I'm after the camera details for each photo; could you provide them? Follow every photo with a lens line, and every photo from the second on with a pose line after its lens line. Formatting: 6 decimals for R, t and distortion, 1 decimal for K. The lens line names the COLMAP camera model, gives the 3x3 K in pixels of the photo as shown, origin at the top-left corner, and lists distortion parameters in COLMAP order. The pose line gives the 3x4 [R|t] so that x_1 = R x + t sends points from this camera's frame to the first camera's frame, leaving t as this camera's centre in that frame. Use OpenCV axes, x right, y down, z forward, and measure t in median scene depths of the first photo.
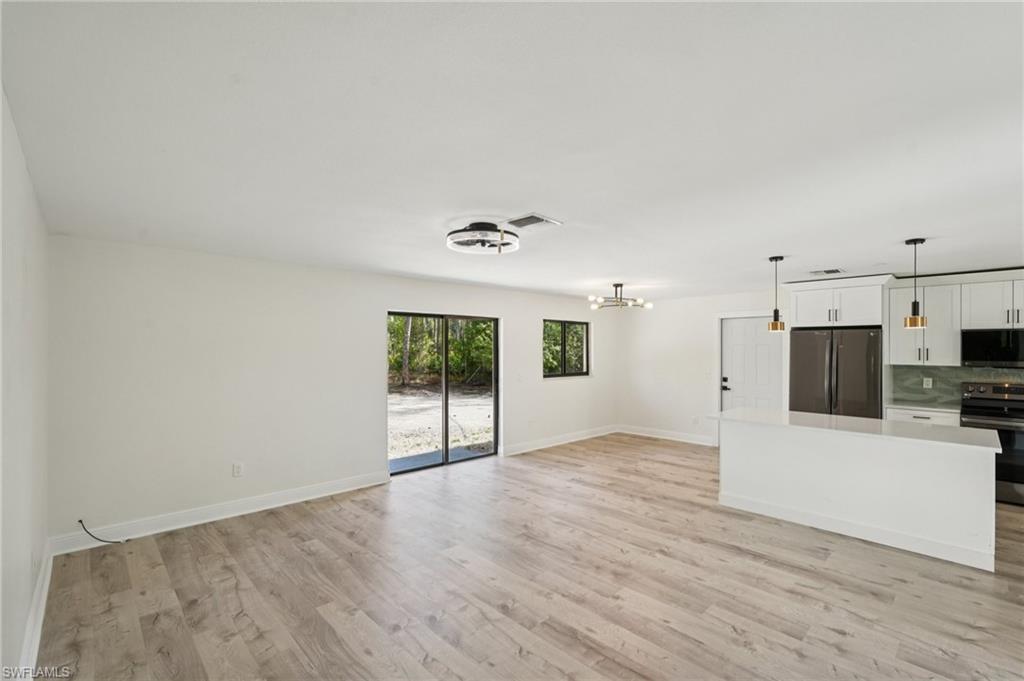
lens RADIAL K [[453.2, 0, 515.3], [0, 453.2, 349.1], [0, 0, 1]] dist [-0.012741, 0.005664]
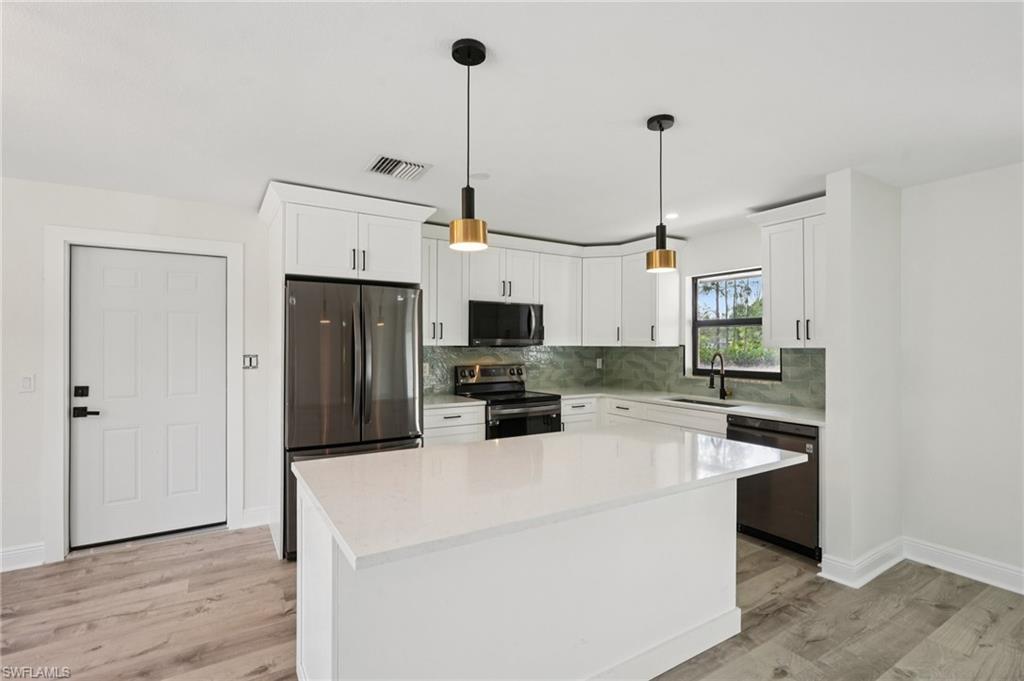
lens RADIAL K [[482.4, 0, 511.1], [0, 482.4, 341.0], [0, 0, 1]] dist [-0.014917, 0.009446]
pose [[0.214109, 0.001318, 0.976809, 0.224179], [-0.000803, 0.999999, -0.001173, 0.040973], [-0.976809, -0.000533, 0.214110, 1.005934]]
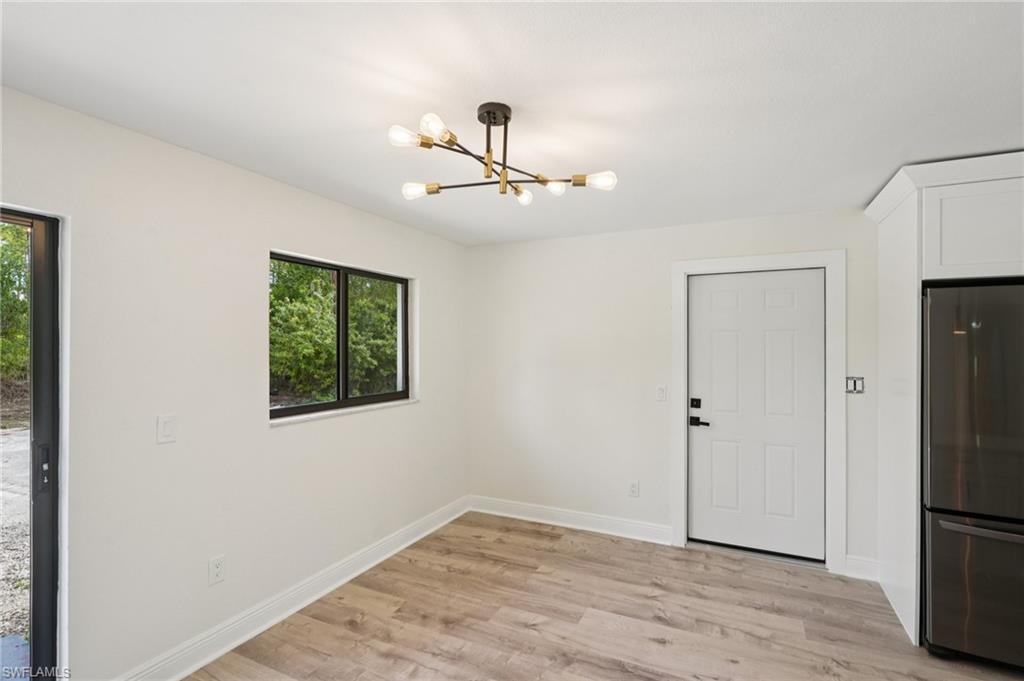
lens RADIAL K [[482.4, 0, 509.8], [0, 482.4, 343.6], [0, 0, 1]] dist [-0.014917, 0.009446]
pose [[0.943120, 0.000664, 0.332453, 0.214872], [0.000218, 0.999997, -0.002616, 0.011012], [-0.332453, 0.002539, 0.943116, 1.143016]]
